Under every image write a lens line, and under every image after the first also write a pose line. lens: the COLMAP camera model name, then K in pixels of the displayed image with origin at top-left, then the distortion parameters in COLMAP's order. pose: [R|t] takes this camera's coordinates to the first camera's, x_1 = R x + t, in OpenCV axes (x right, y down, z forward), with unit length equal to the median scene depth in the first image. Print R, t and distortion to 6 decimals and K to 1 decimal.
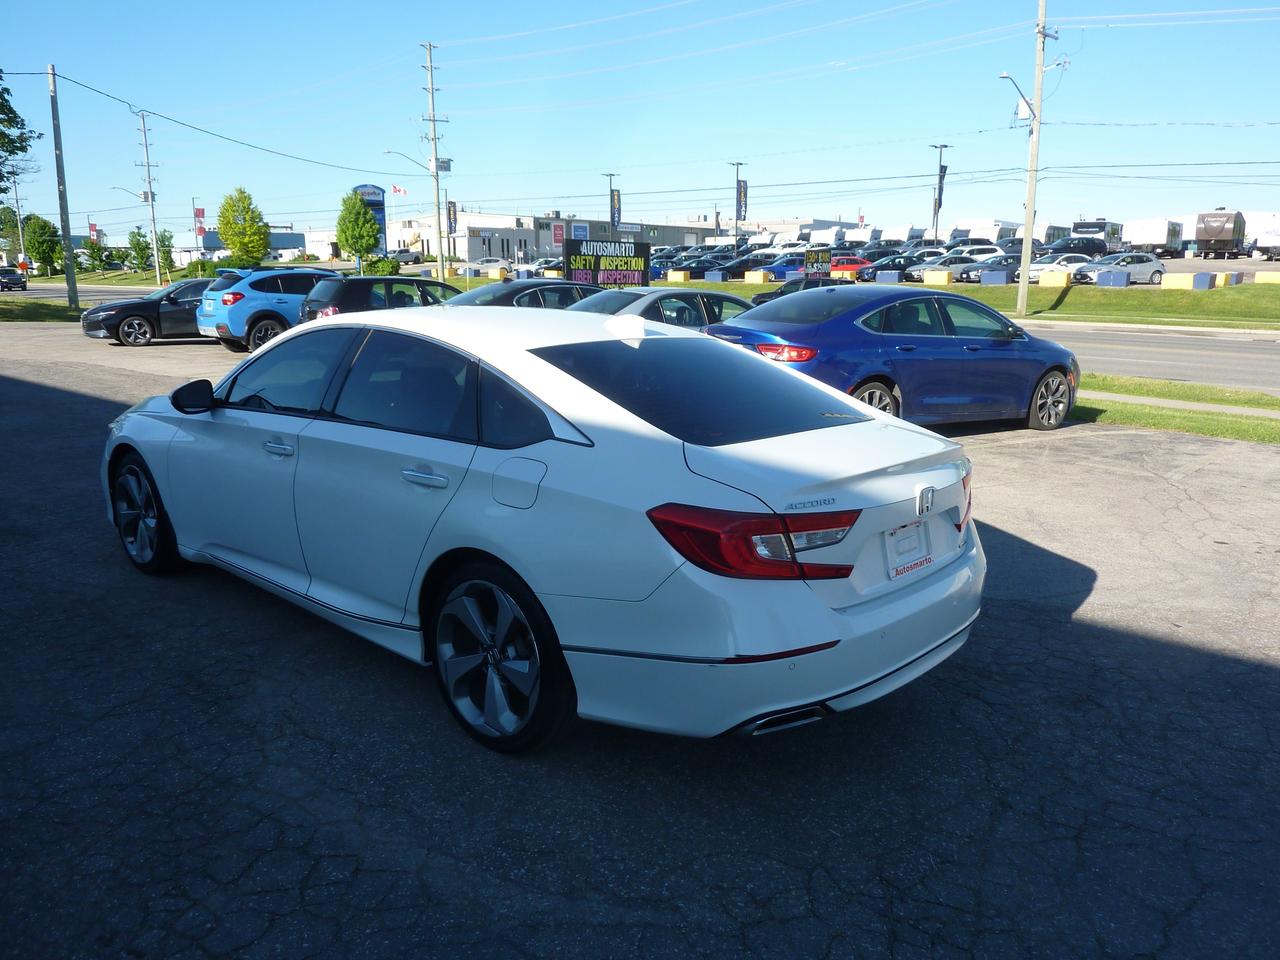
lens RADIAL K [[968.3, 0, 643.5], [0, 968.3, 485.1], [0, 0, 1]] dist [-0.030764, -0.004310]
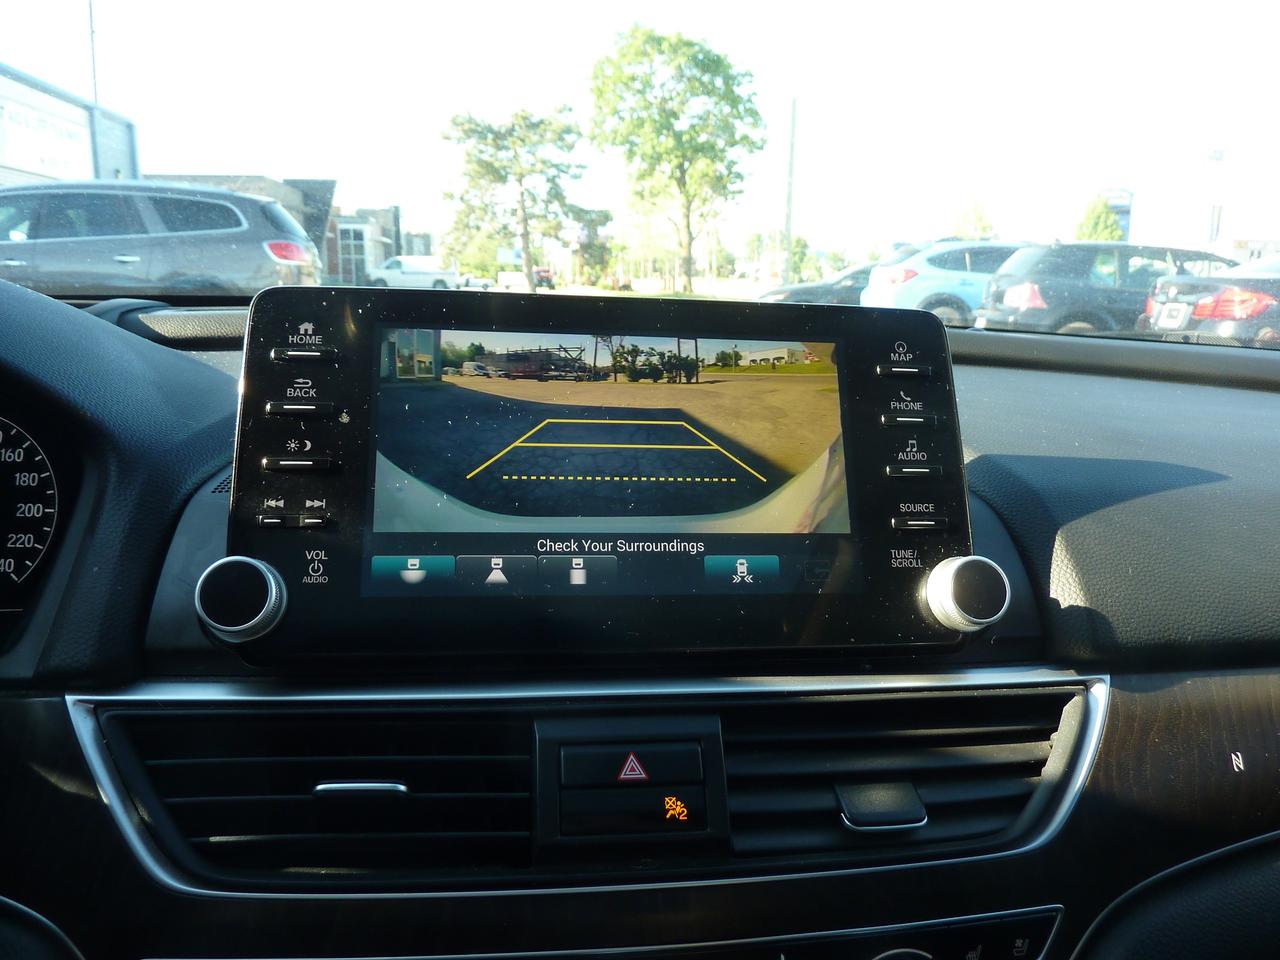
lens RADIAL K [[968.3, 0, 642.7], [0, 968.3, 475.3], [0, 0, 1]] dist [-0.030764, -0.004310]
pose [[0.757846, 0.134148, -0.638493, -0.026248], [-0.151878, 0.988022, 0.027316, -0.010026], [0.634509, 0.076272, 0.769143, 0.104485]]
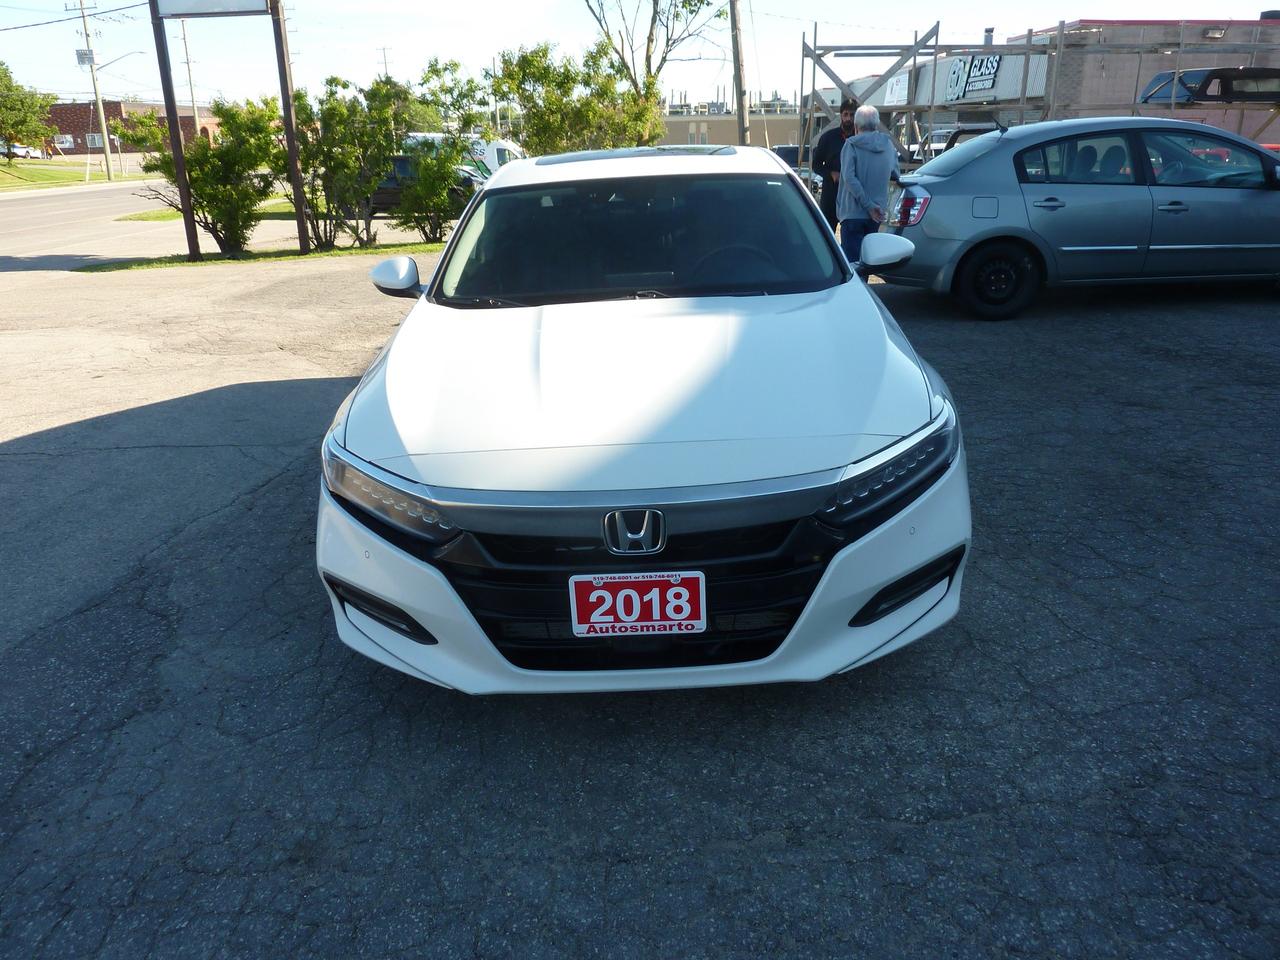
lens RADIAL K [[968.3, 0, 640.4], [0, 968.3, 482.9], [0, 0, 1]] dist [-0.030764, -0.004310]
pose [[-0.649759, -0.245836, 0.719290, -0.093612], [0.186672, 0.865678, 0.464495, -0.033244], [-0.736863, 0.436082, -0.516591, 0.159113]]
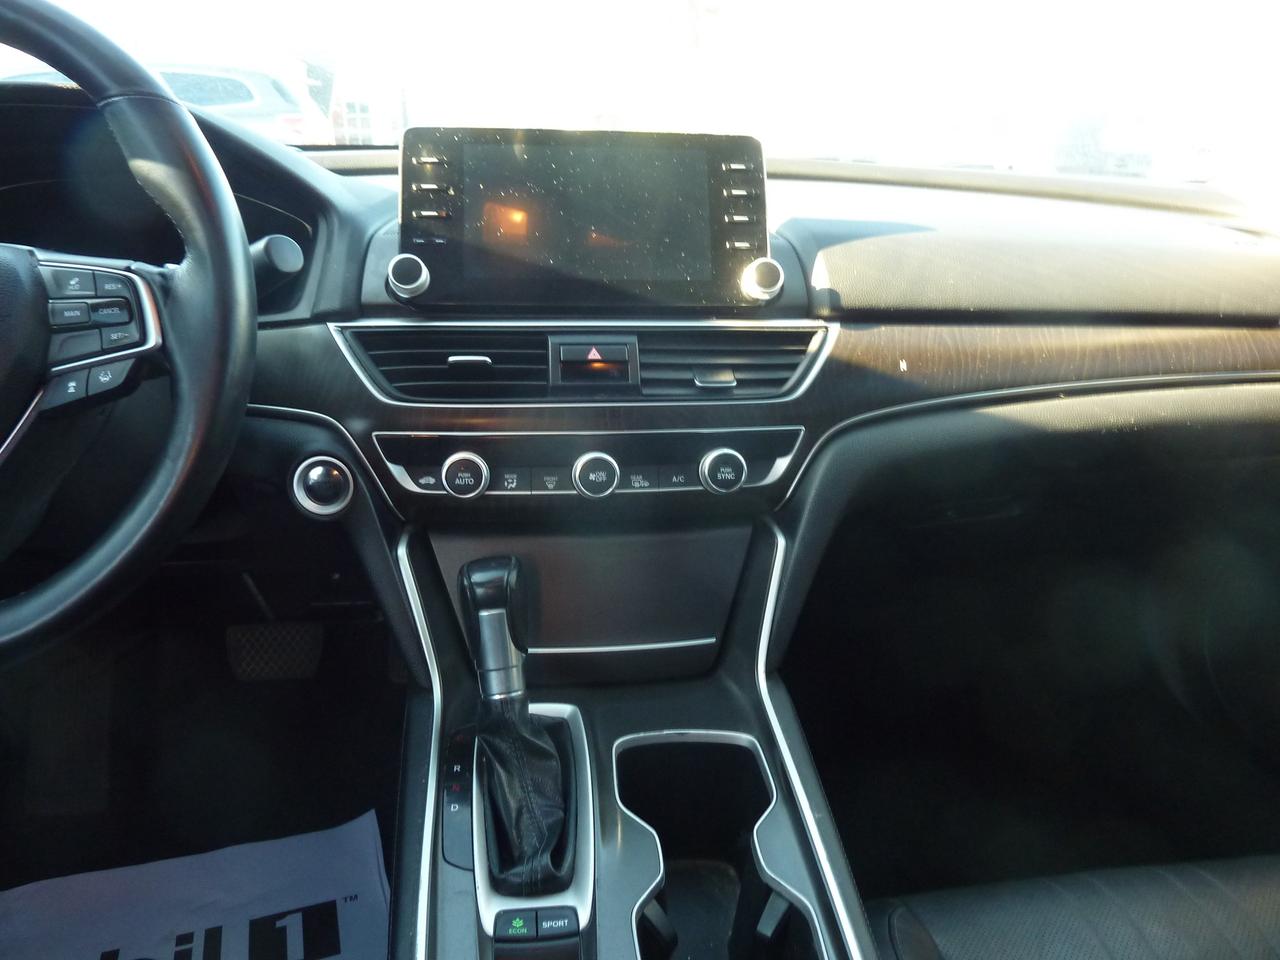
lens RADIAL K [[968.3, 0, 641.4], [0, 968.3, 483.2], [0, 0, 1]] dist [-0.030764, -0.004310]
pose [[0.747275, 0.210560, -0.630274, -0.020147], [-0.140025, 0.977070, 0.160398, -0.008300], [0.649595, -0.031607, 0.759624, 0.099073]]
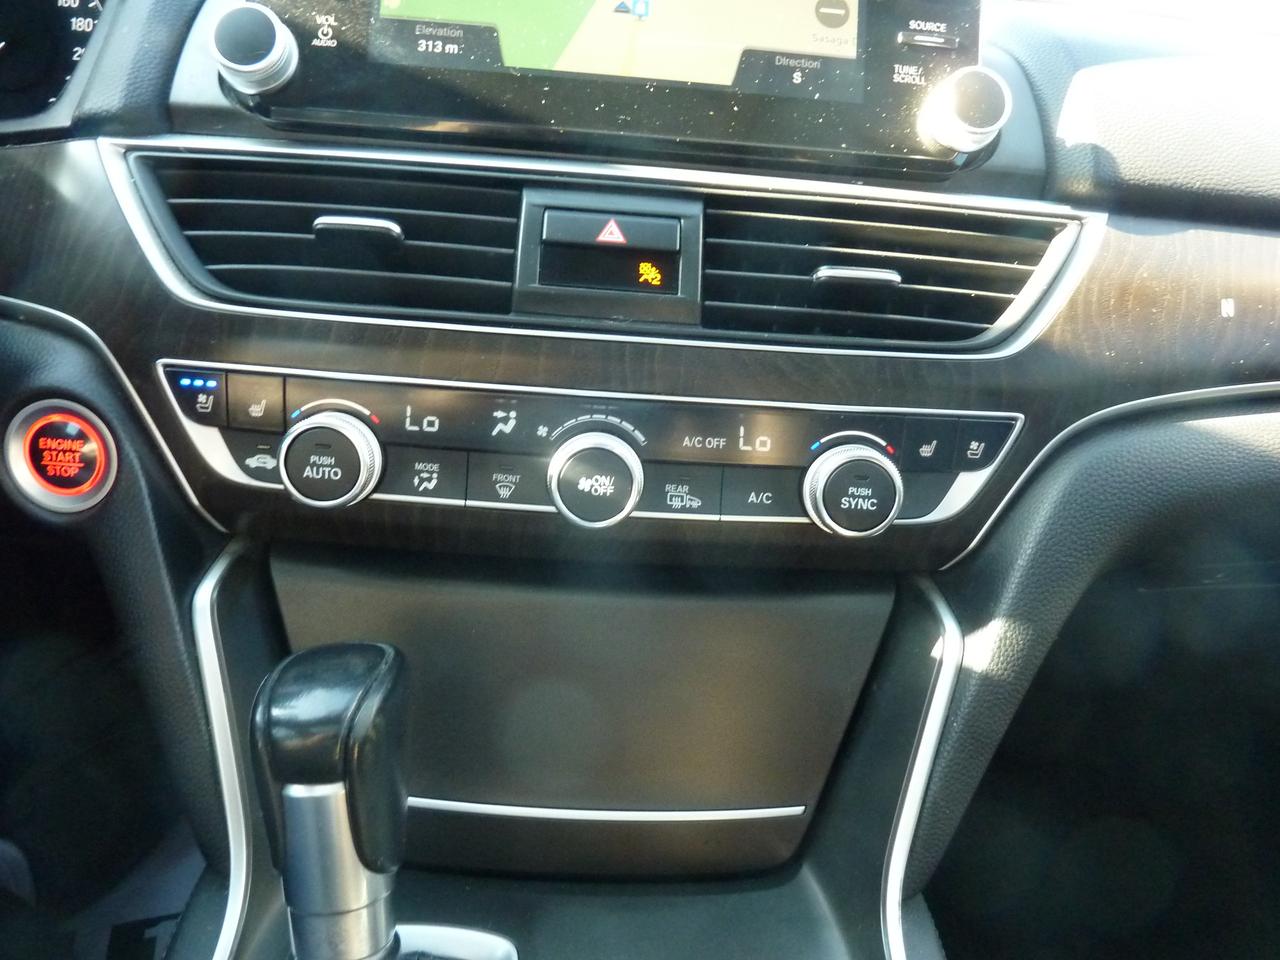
lens RADIAL K [[968.3, 0, 656.2], [0, 968.3, 473.7], [0, 0, 1]] dist [-0.030764, -0.004310]
pose [[0.684114, 0.305918, -0.662120, -0.024849], [-0.208851, 0.951940, 0.224035, -0.007731], [0.698834, -0.014981, 0.715127, 0.104934]]
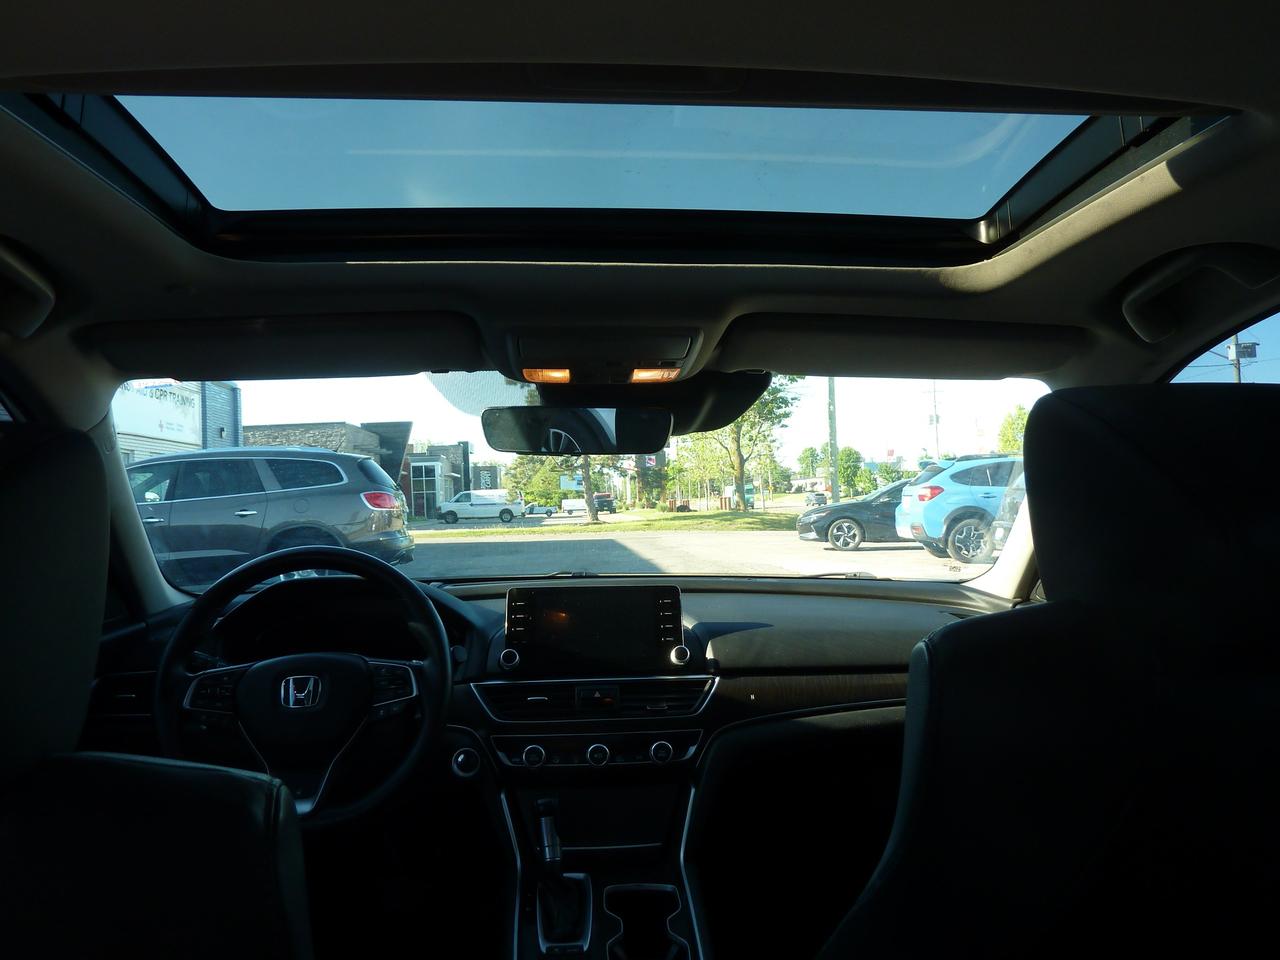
lens RADIAL K [[968.3, 0, 639.5], [0, 968.3, 466.1], [0, 0, 1]] dist [-0.030764, -0.004310]
pose [[0.713471, -0.055946, -0.698447, -0.007701], [-0.114181, 0.974200, -0.194671, -0.009010], [0.691319, 0.218641, 0.688676, 0.088179]]
